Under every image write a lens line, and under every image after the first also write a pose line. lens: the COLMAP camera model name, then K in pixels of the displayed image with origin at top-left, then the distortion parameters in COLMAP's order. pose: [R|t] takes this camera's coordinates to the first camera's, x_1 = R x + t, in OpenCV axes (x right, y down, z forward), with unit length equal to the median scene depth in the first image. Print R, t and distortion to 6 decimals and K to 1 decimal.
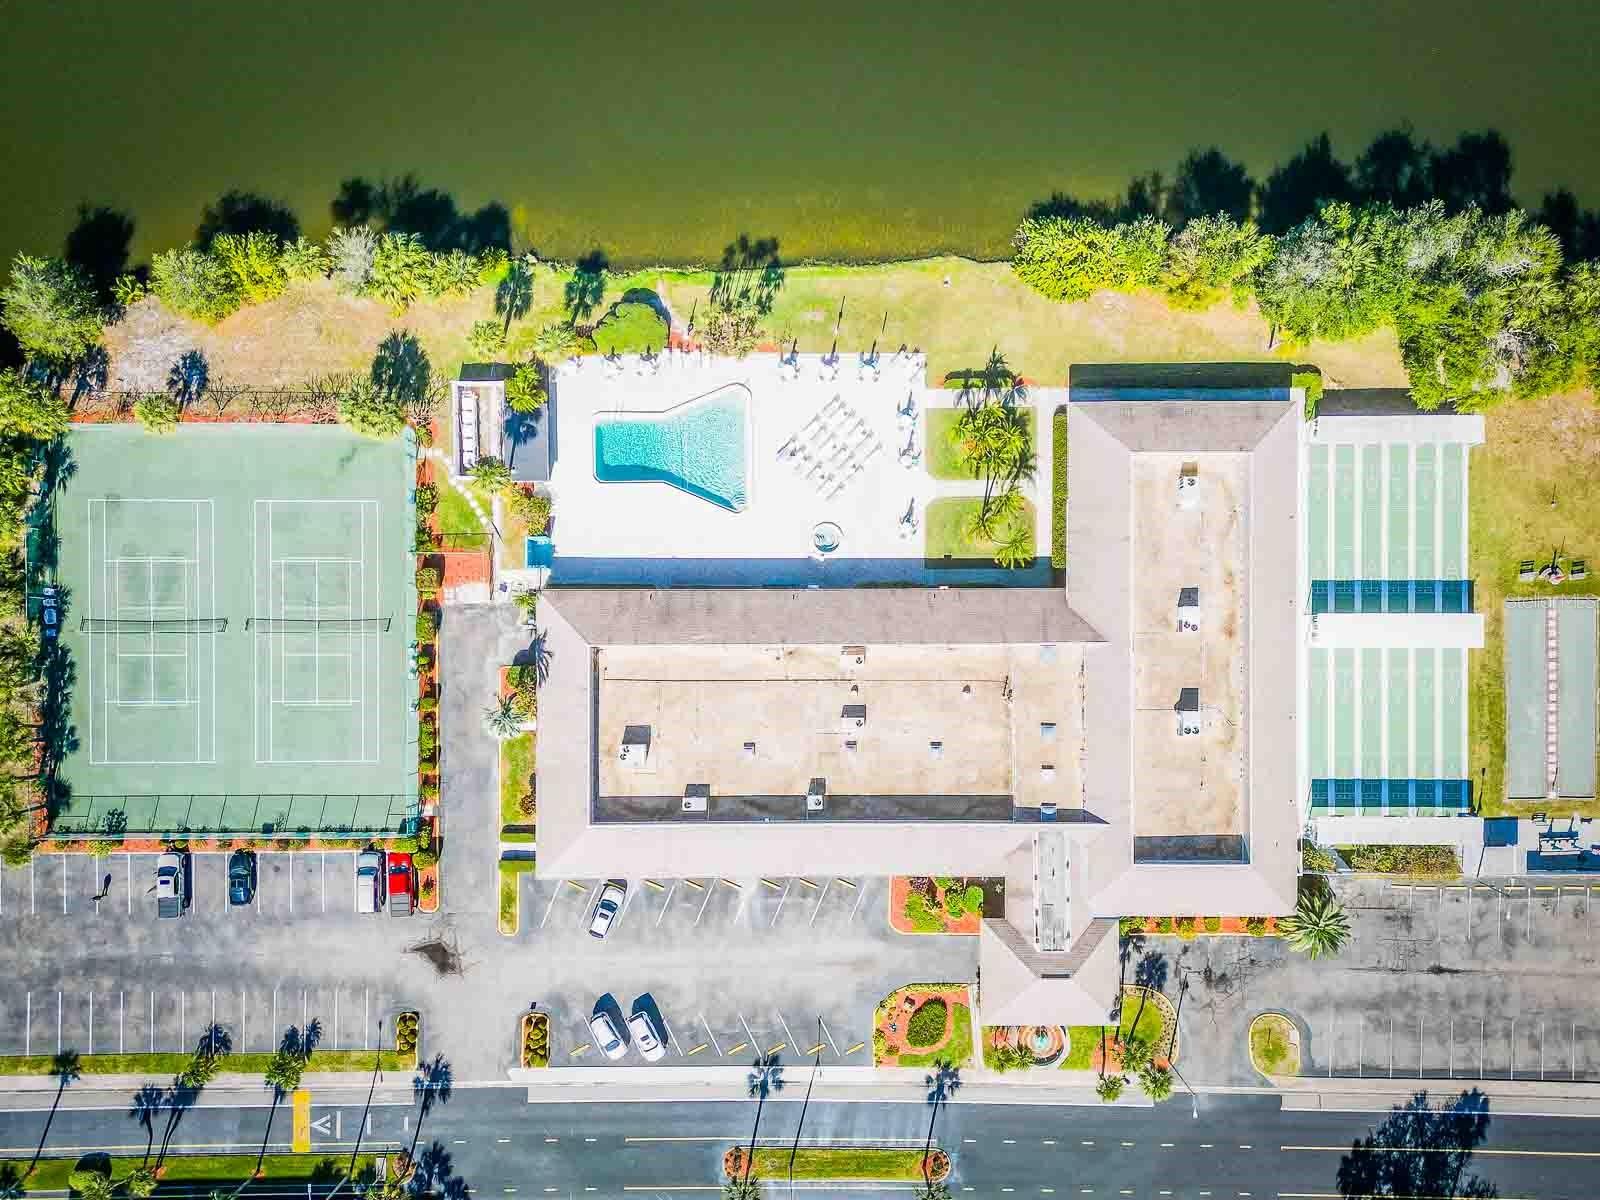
lens RADIAL K [[1120.1, 0, 800.0], [0, 1120.1, 600.0], [0, 0, 1]] dist [0.057716, -0.048437]
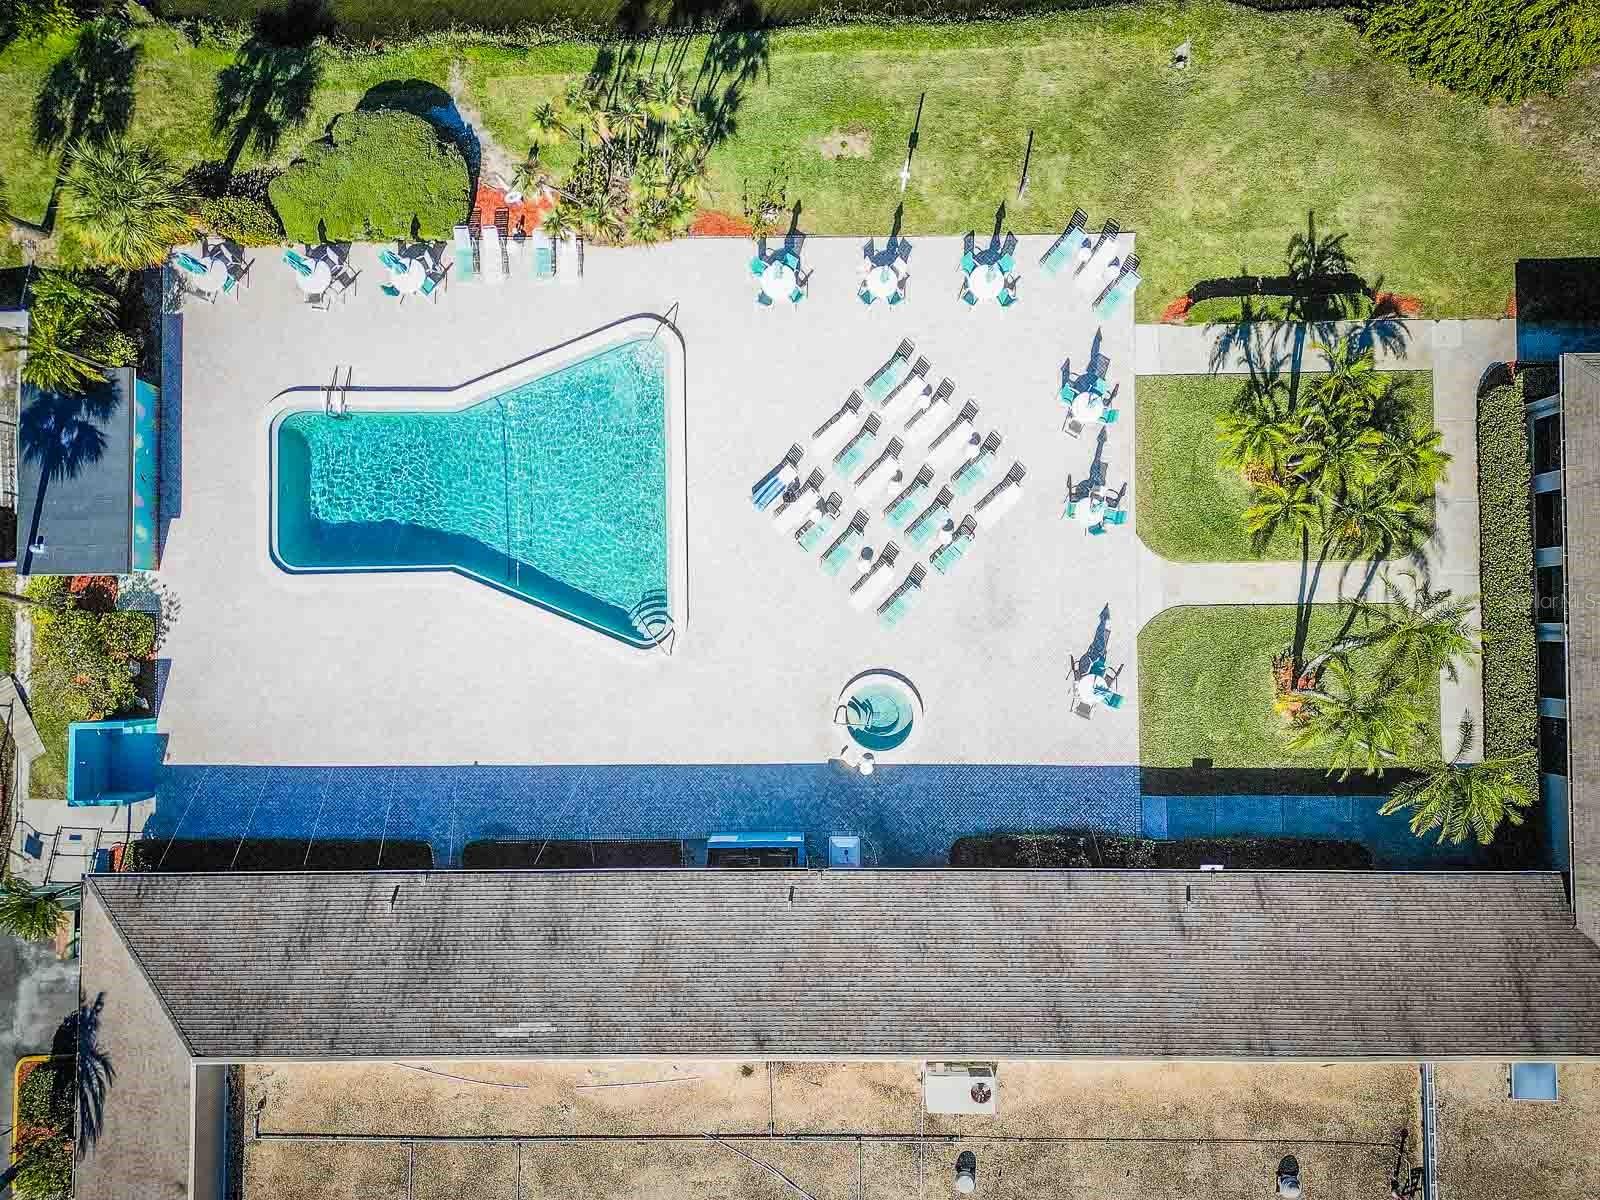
lens RADIAL K [[1113.2, 0, 799.7], [0, 1113.2, 559.1], [0, 0, 1]] dist [0.008455, -0.000689]
pose [[0.999814, -0.002827, -0.019057, 0.003825], [0.002116, 0.999305, -0.037216, -0.093686], [0.019149, 0.037168, 0.999126, 0.617286]]
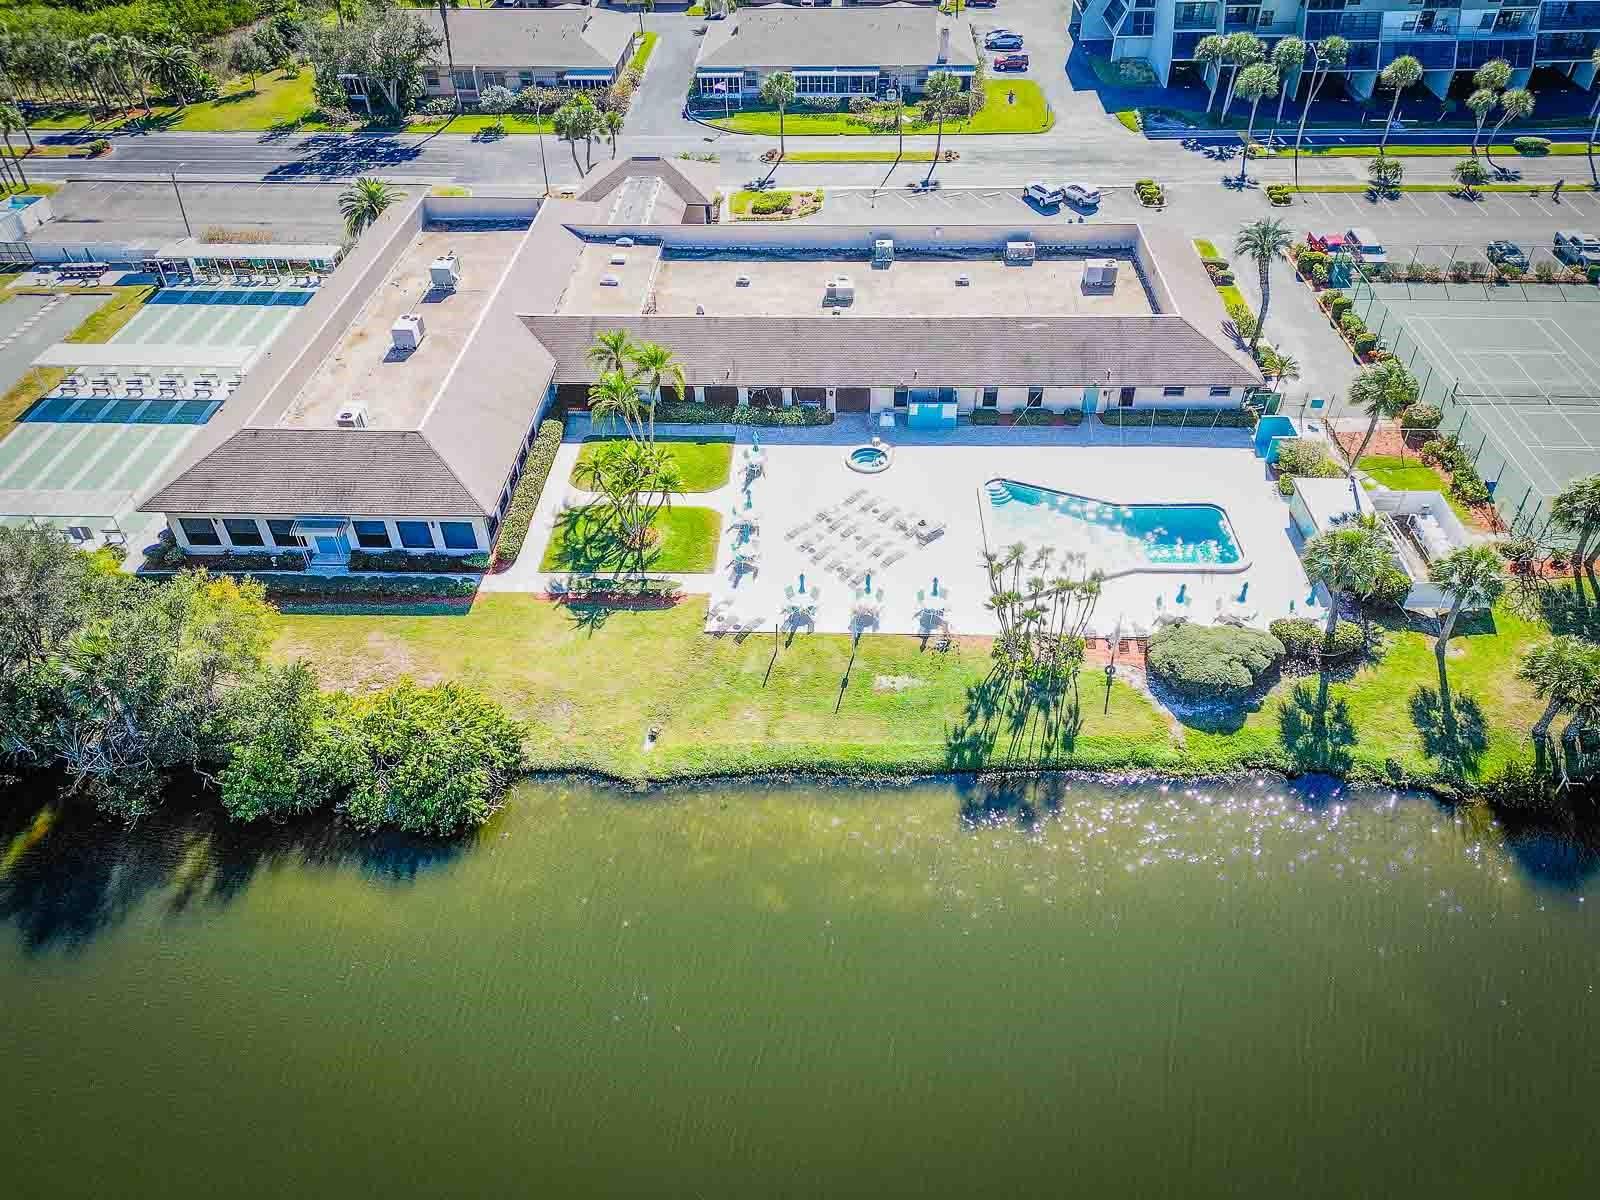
lens RADIAL K [[1130.9, 0, 800.0], [0, 1130.9, 600.0], [0, 0, 1]] dist [0.084396, -0.098364]
pose [[-0.999068, -0.025870, 0.034559, 0.040129], [0.043039, -0.659044, 0.750872, -0.657233], [0.003351, 0.751659, 0.659543, 0.588722]]
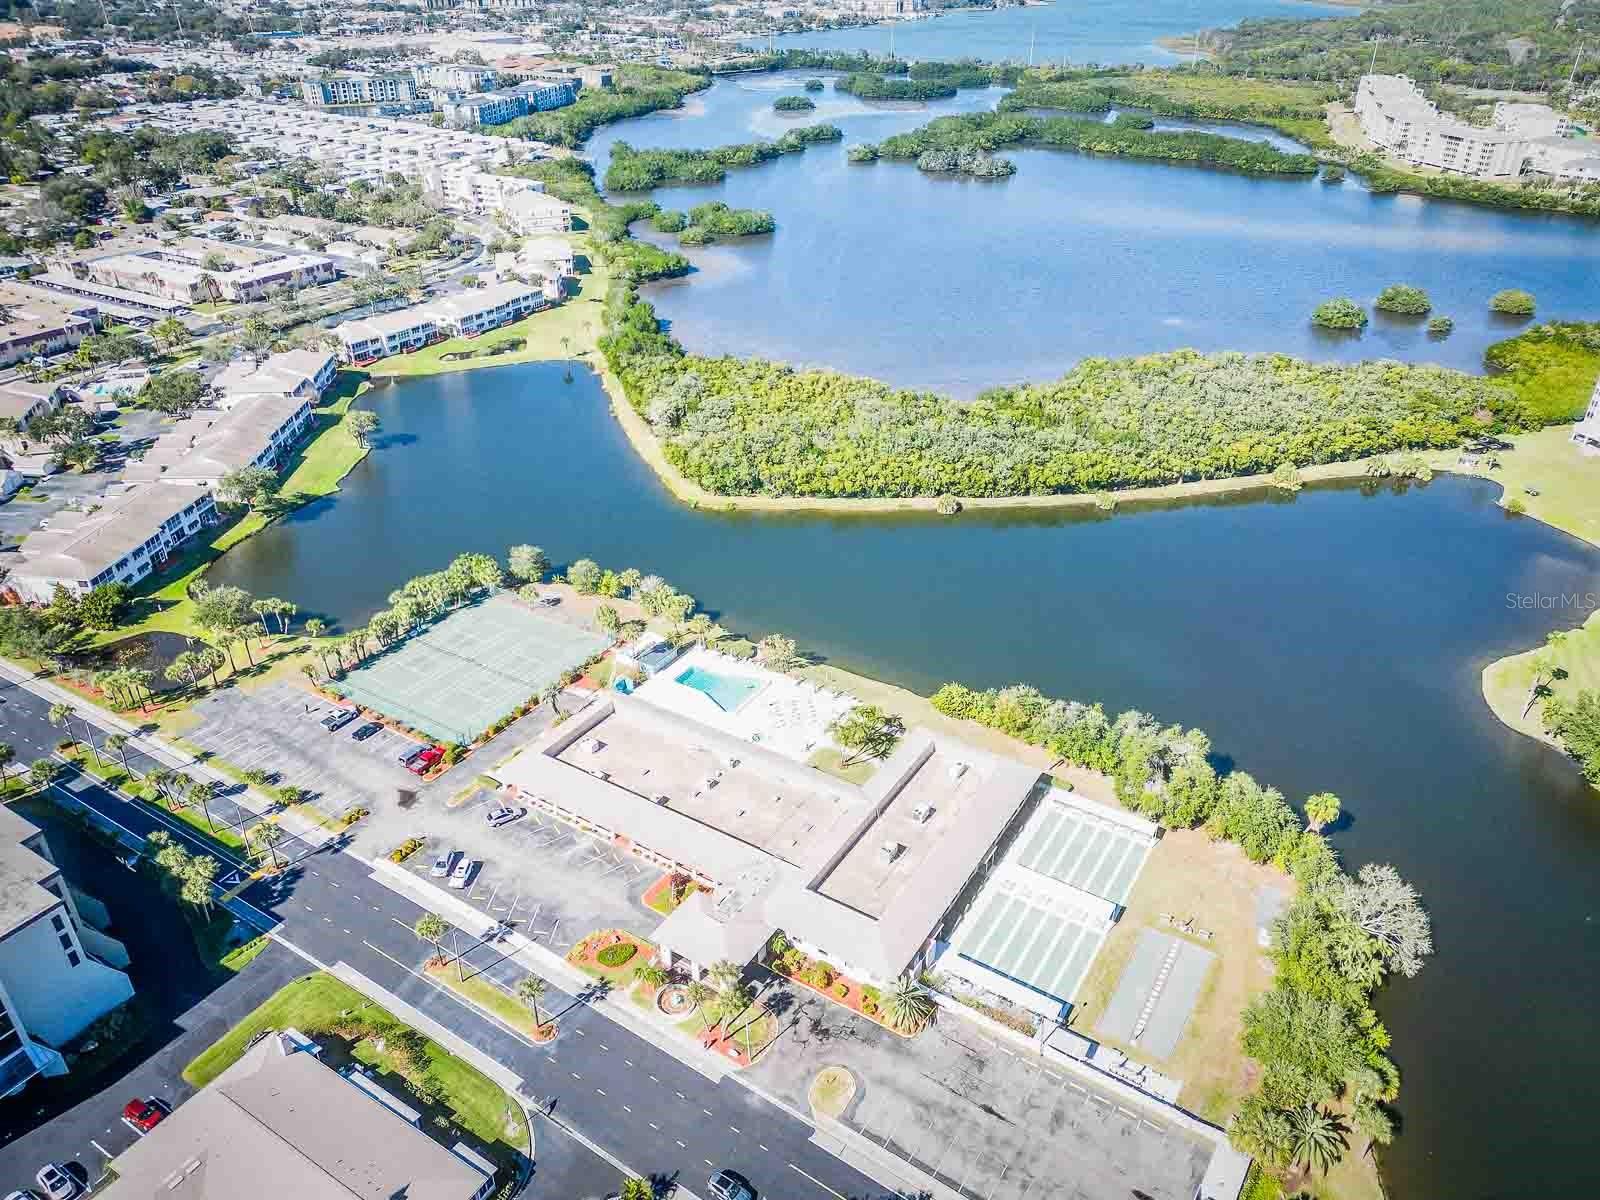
lens RADIAL K [[1130.9, 0, 800.0], [0, 1130.9, 600.0], [0, 0, 1]] dist [0.084396, -0.098364]
pose [[0.843461, 0.252690, -0.474048, 0.833912], [-0.537168, 0.404865, -0.739956, 1.094877], [0.004946, 0.878767, 0.477225, -0.002494]]
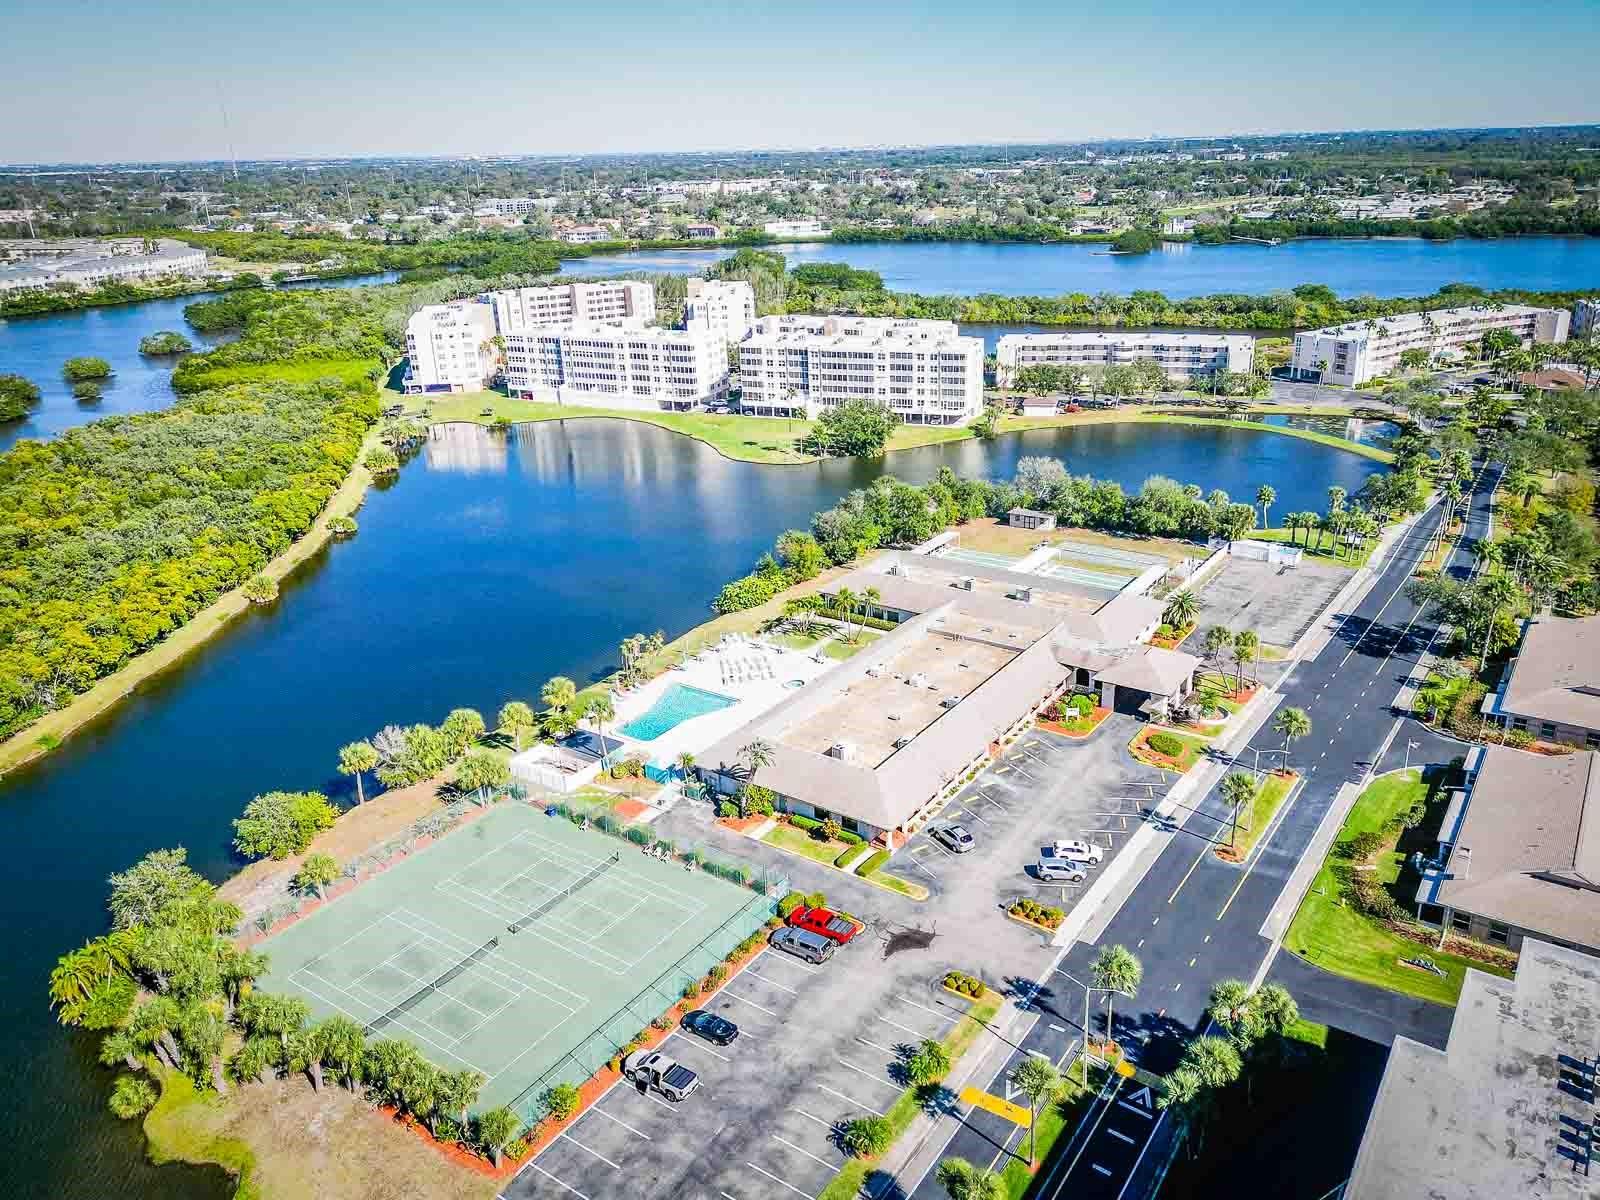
lens RADIAL K [[1180.0, 0, 859.5], [0, 1180.0, 580.2], [0, 0, 1]] dist [0.090524, -0.107214]
pose [[0.549048, -0.313823, 0.774637, -1.018595], [0.834561, 0.155592, -0.528487, 0.761198], [0.045324, 0.936646, 0.347332, 0.374560]]
